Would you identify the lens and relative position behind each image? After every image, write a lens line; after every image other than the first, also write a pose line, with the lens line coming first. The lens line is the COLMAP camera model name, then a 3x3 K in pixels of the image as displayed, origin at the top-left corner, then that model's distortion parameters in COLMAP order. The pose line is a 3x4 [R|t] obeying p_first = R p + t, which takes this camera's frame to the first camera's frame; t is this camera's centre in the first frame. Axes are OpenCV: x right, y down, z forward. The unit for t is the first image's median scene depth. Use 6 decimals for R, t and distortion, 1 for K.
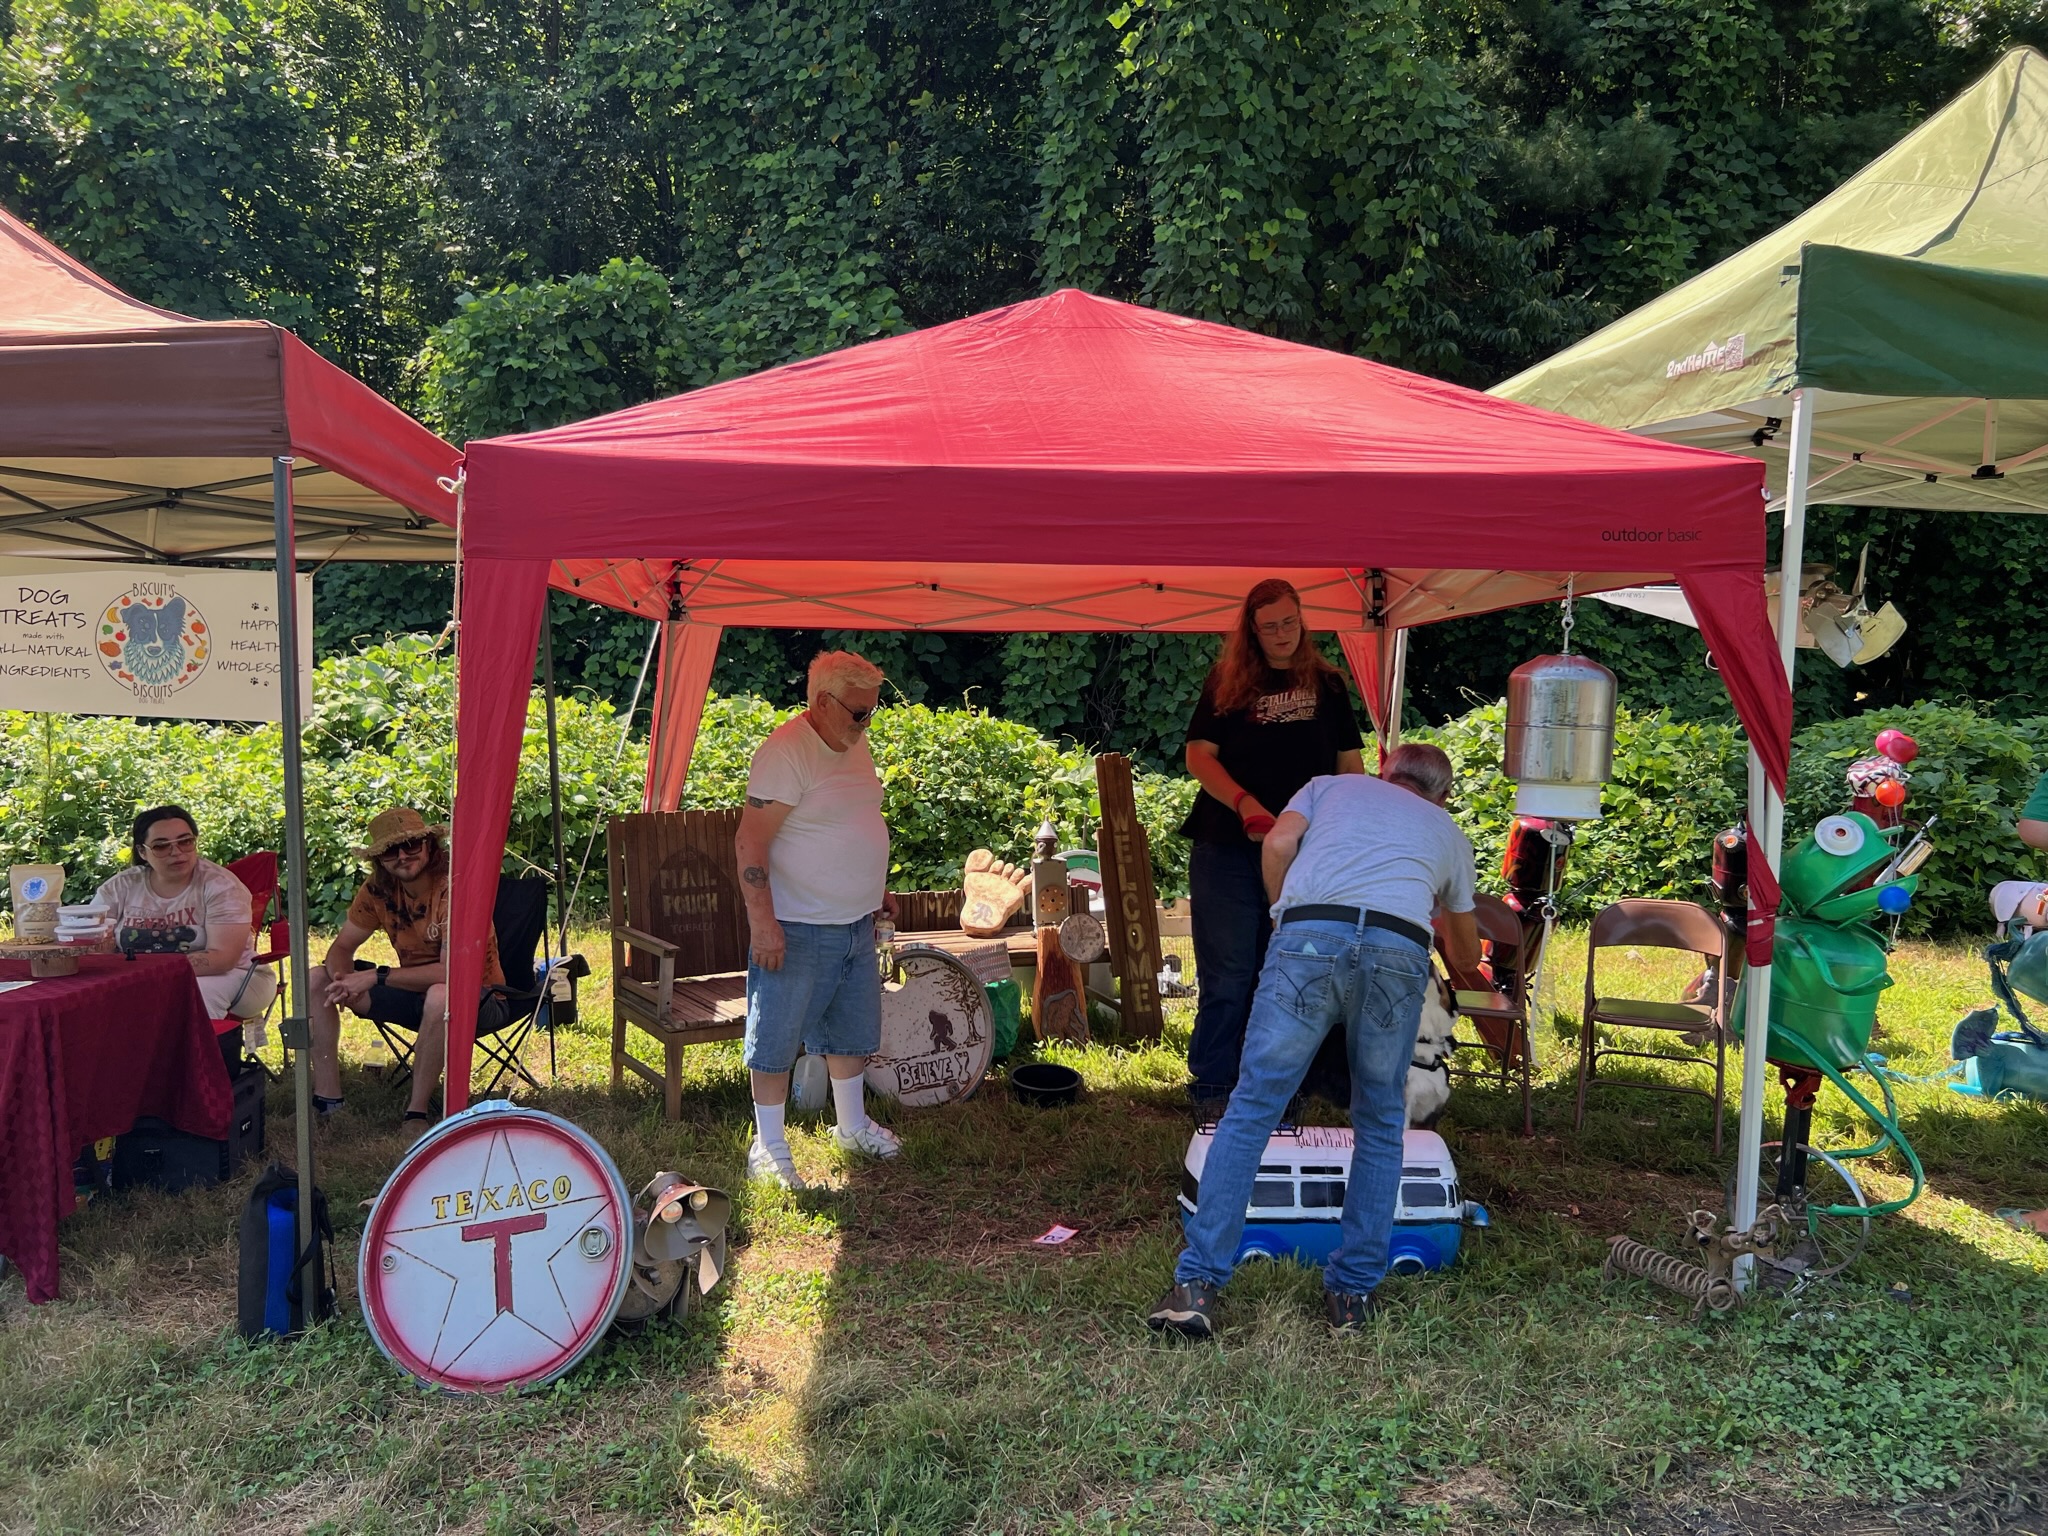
lens RADIAL K [[1457.0, 0, 1024.0], [0, 1457.0, 768.0], [0, 0, 1]] dist [0.007219, -0.045011]
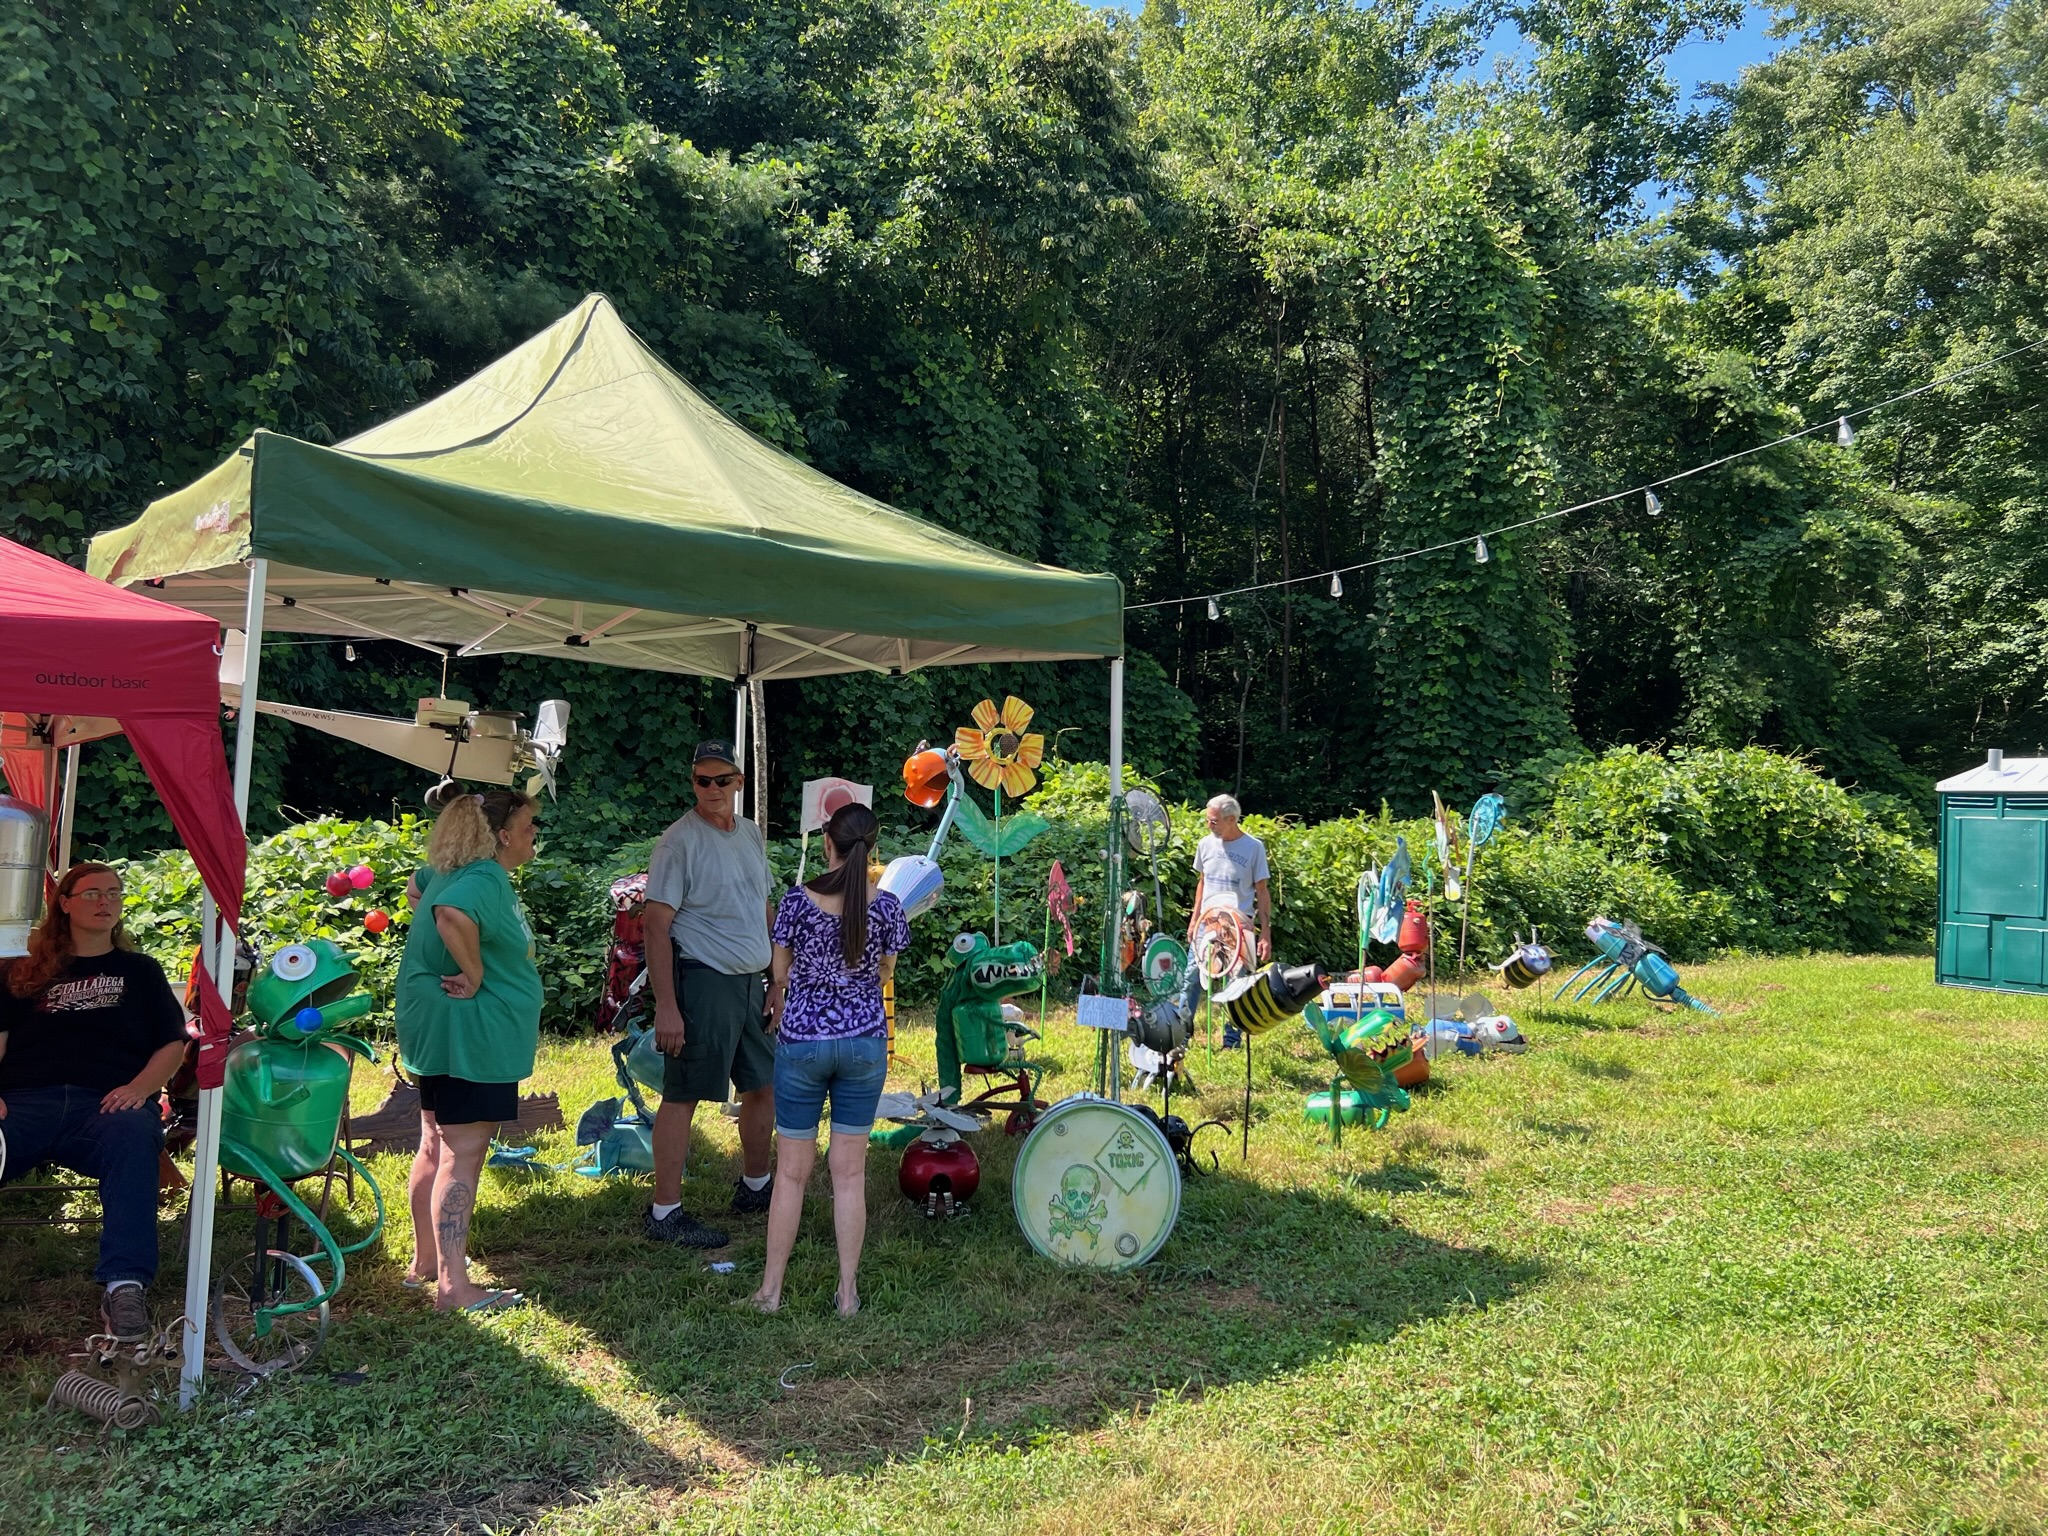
lens RADIAL K [[1457.0, 0, 1024.0], [0, 1457.0, 768.0], [0, 0, 1]] dist [0.007219, -0.045011]
pose [[0.803611, 0.036051, 0.594062, 0.099990], [0.007556, 0.997465, -0.070754, -0.005343], [-0.595107, 0.061347, 0.801302, -0.064484]]
